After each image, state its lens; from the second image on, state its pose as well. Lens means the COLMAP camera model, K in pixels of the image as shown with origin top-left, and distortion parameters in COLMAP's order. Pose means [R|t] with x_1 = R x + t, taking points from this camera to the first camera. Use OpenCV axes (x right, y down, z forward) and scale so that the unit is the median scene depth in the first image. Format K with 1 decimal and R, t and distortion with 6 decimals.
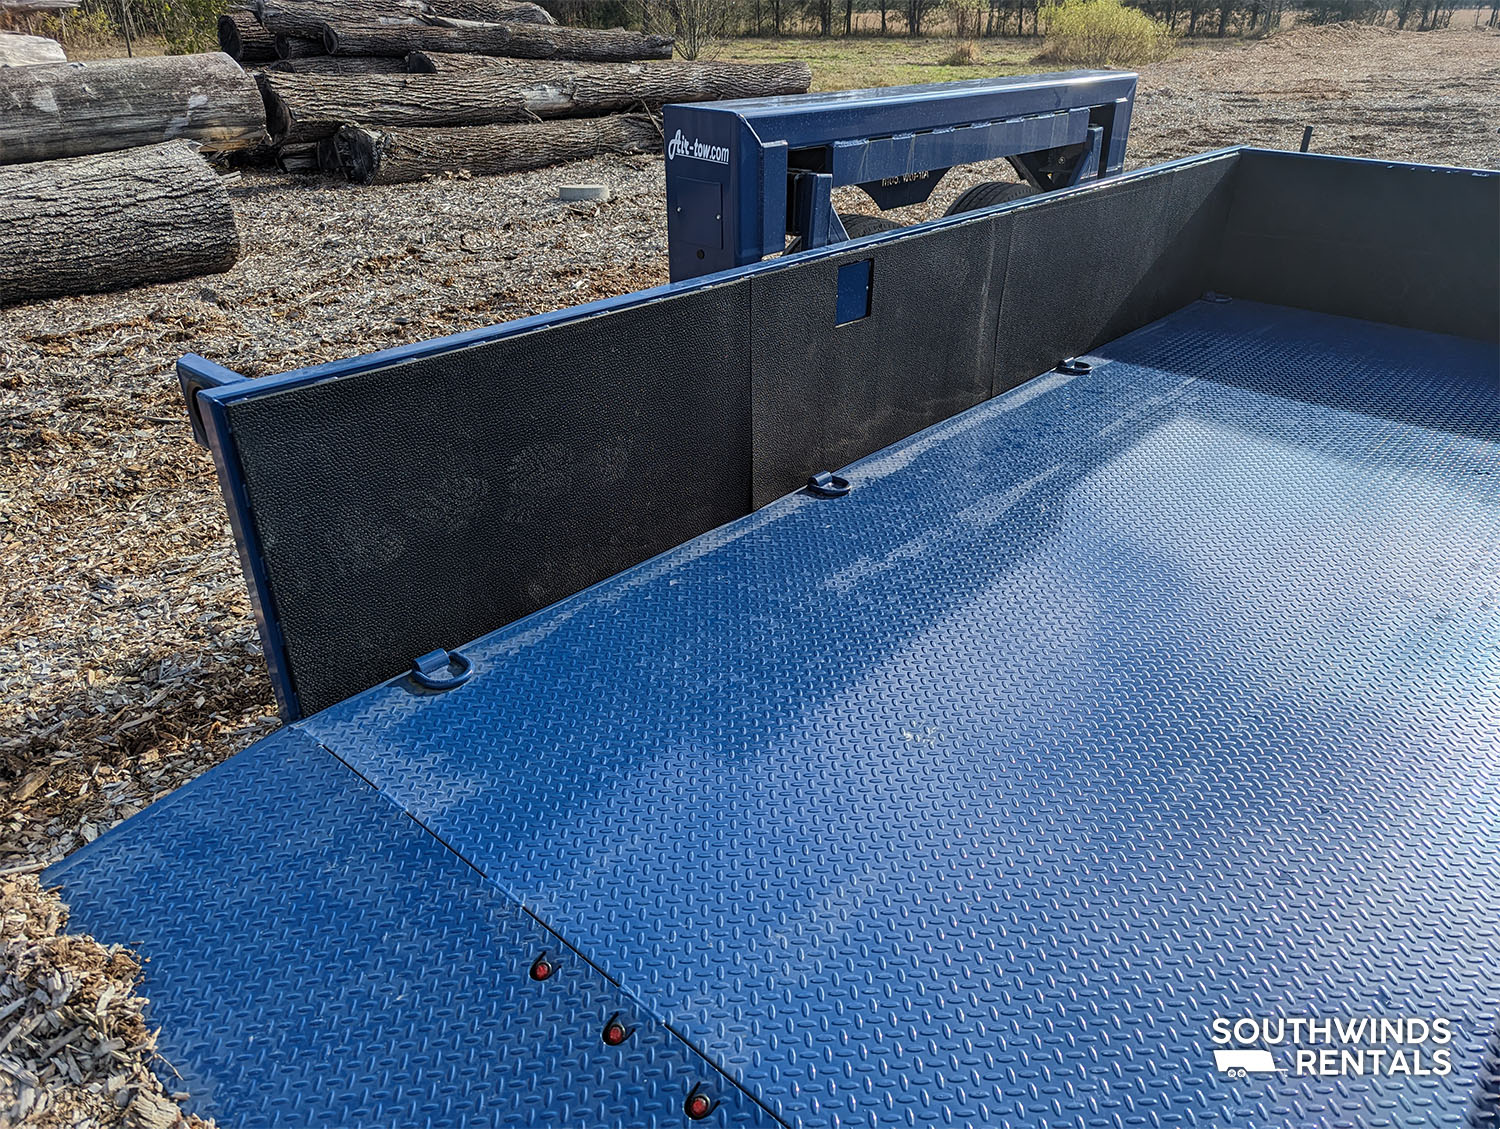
lens RADIAL K [[1059.5, 0, 766.8], [0, 1059.5, 562.5], [0, 0, 1]] dist [0.058893, -0.047238]
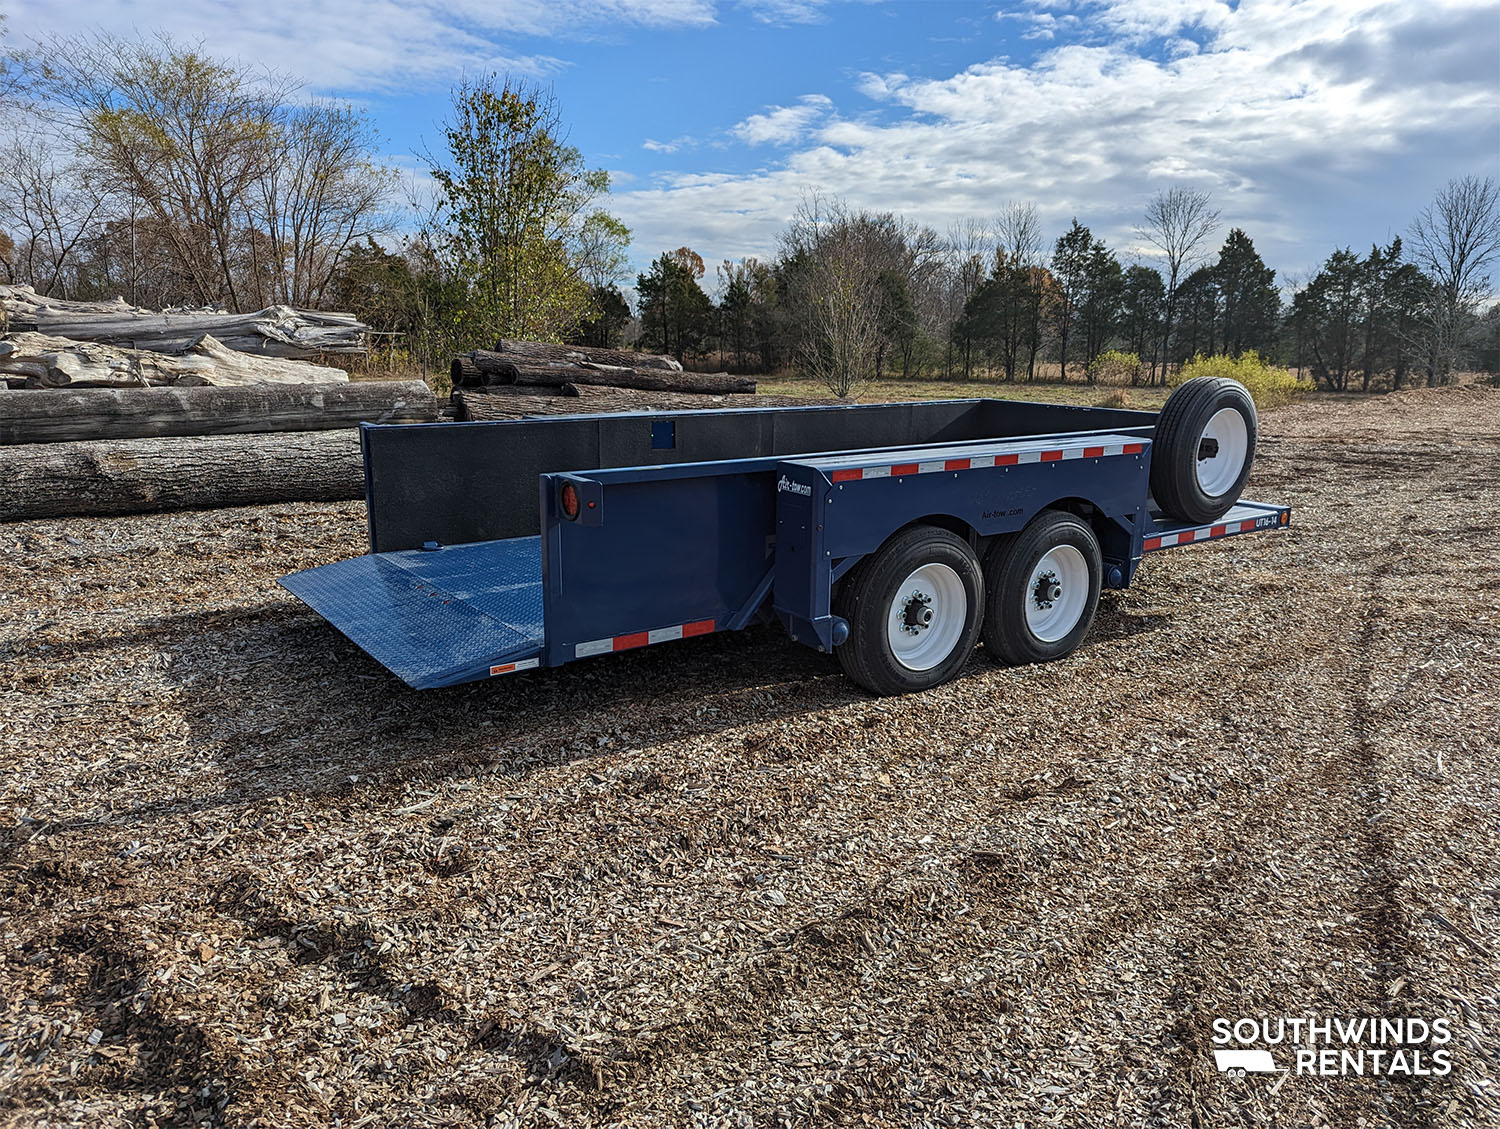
lens RADIAL K [[1047.0, 0, 768.6], [0, 1047.0, 543.3], [0, 0, 1]] dist [0.069259, -0.060452]
pose [[0.980563, 0.058480, -0.187289, 0.234462], [-0.111189, 0.952103, -0.284845, 0.124100], [0.161660, 0.300132, 0.940099, -0.268087]]
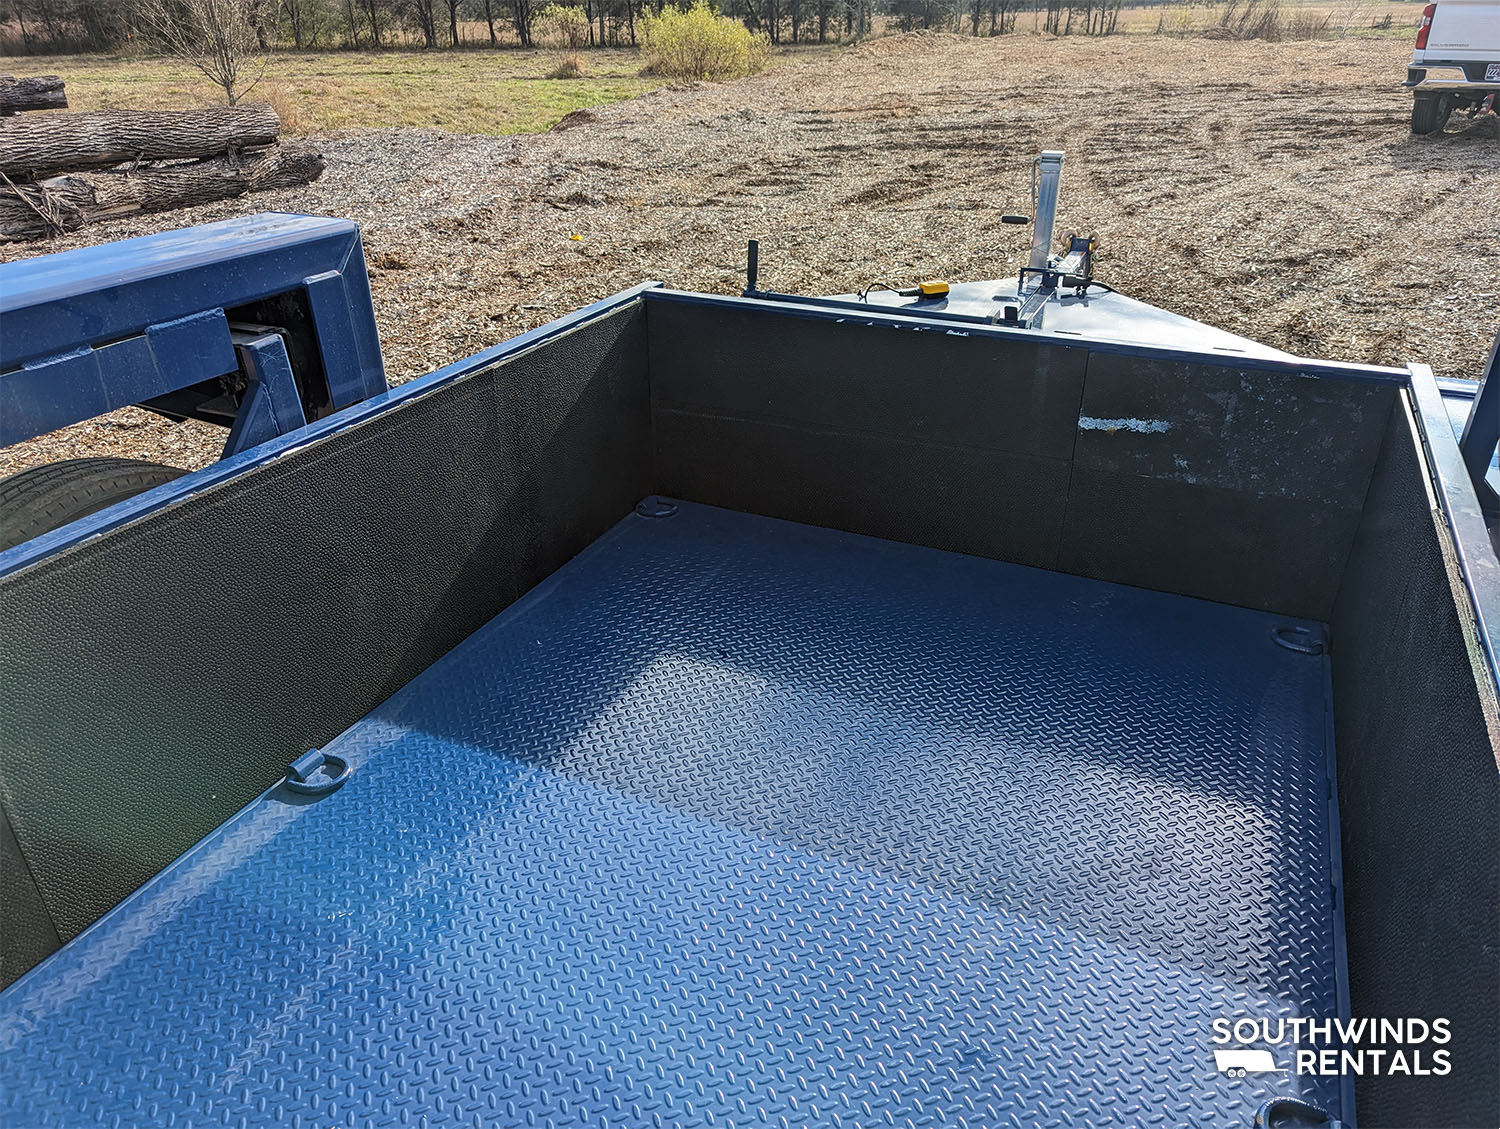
lens RADIAL K [[1065.8, 0, 761.0], [0, 1065.8, 558.6], [0, 0, 1]] dist [0.064974, -0.050798]
pose [[0.953872, -0.147852, 0.261283, 0.154860], [0.150764, 0.988529, 0.008982, -0.107892], [-0.259613, 0.030825, 0.965221, 0.175131]]
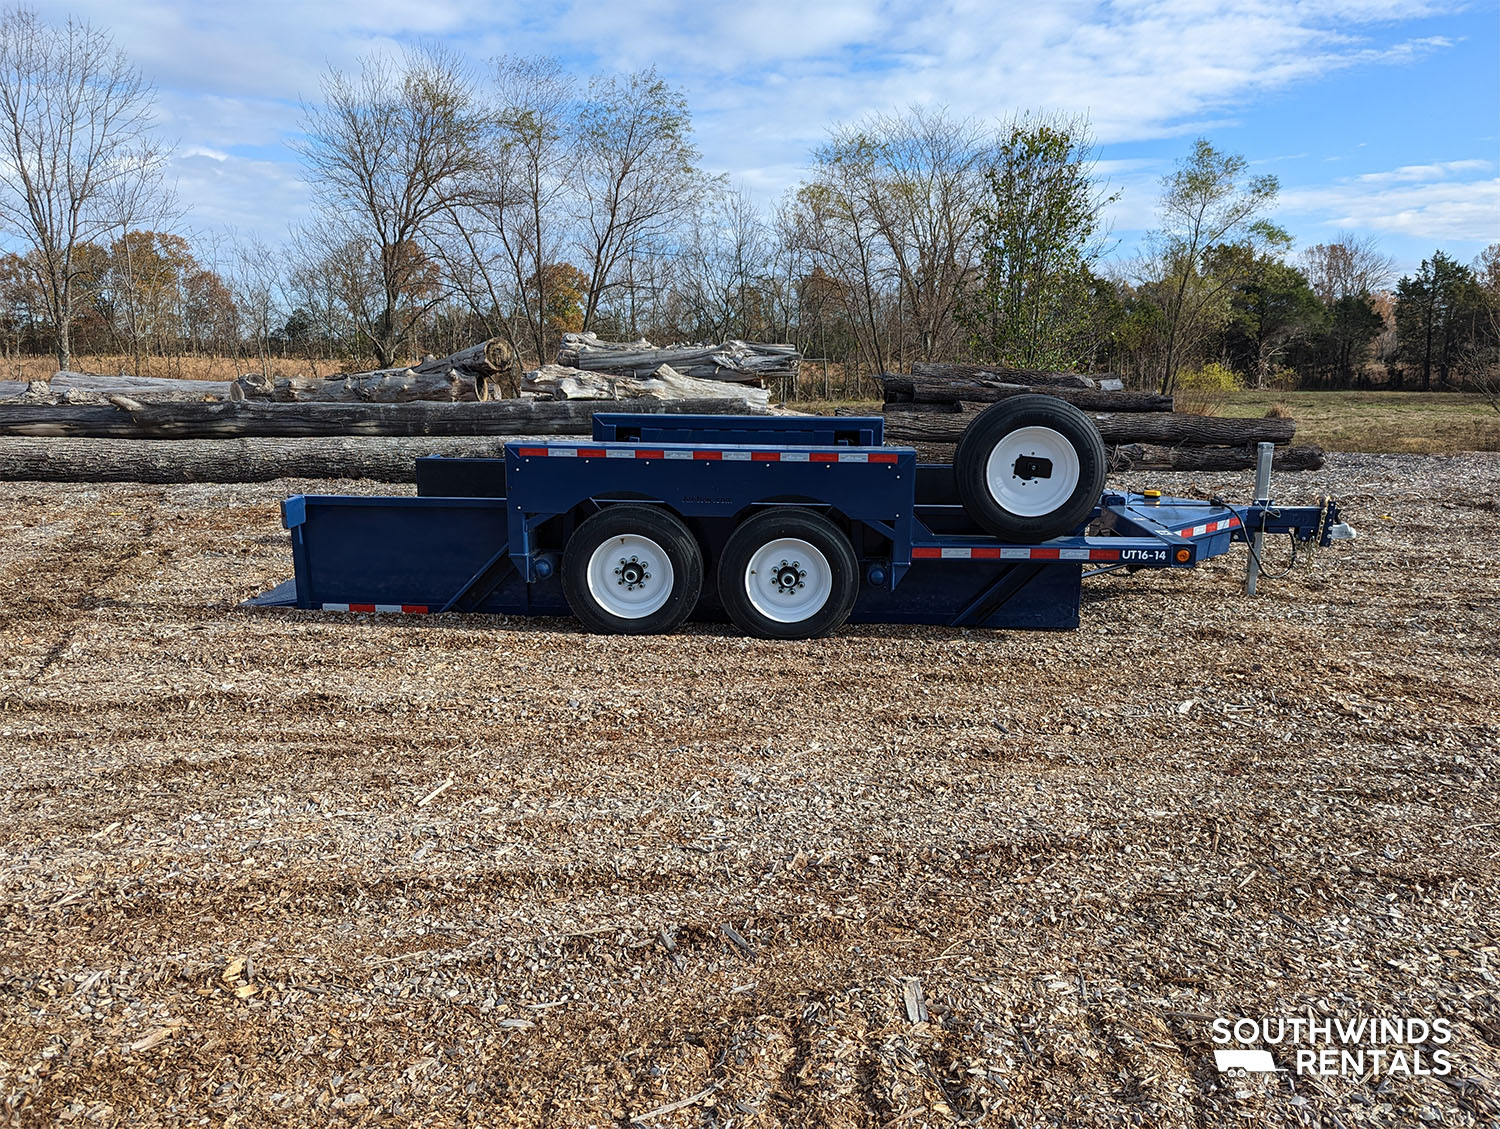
lens RADIAL K [[1047.0, 0, 768.6], [0, 1047.0, 543.3], [0, 0, 1]] dist [0.069259, -0.060452]
pose [[0.639216, 0.138011, -0.756542, 0.724883], [-0.361318, 0.922318, -0.137032, 0.048539], [0.678861, 0.360946, 0.639427, -0.141736]]
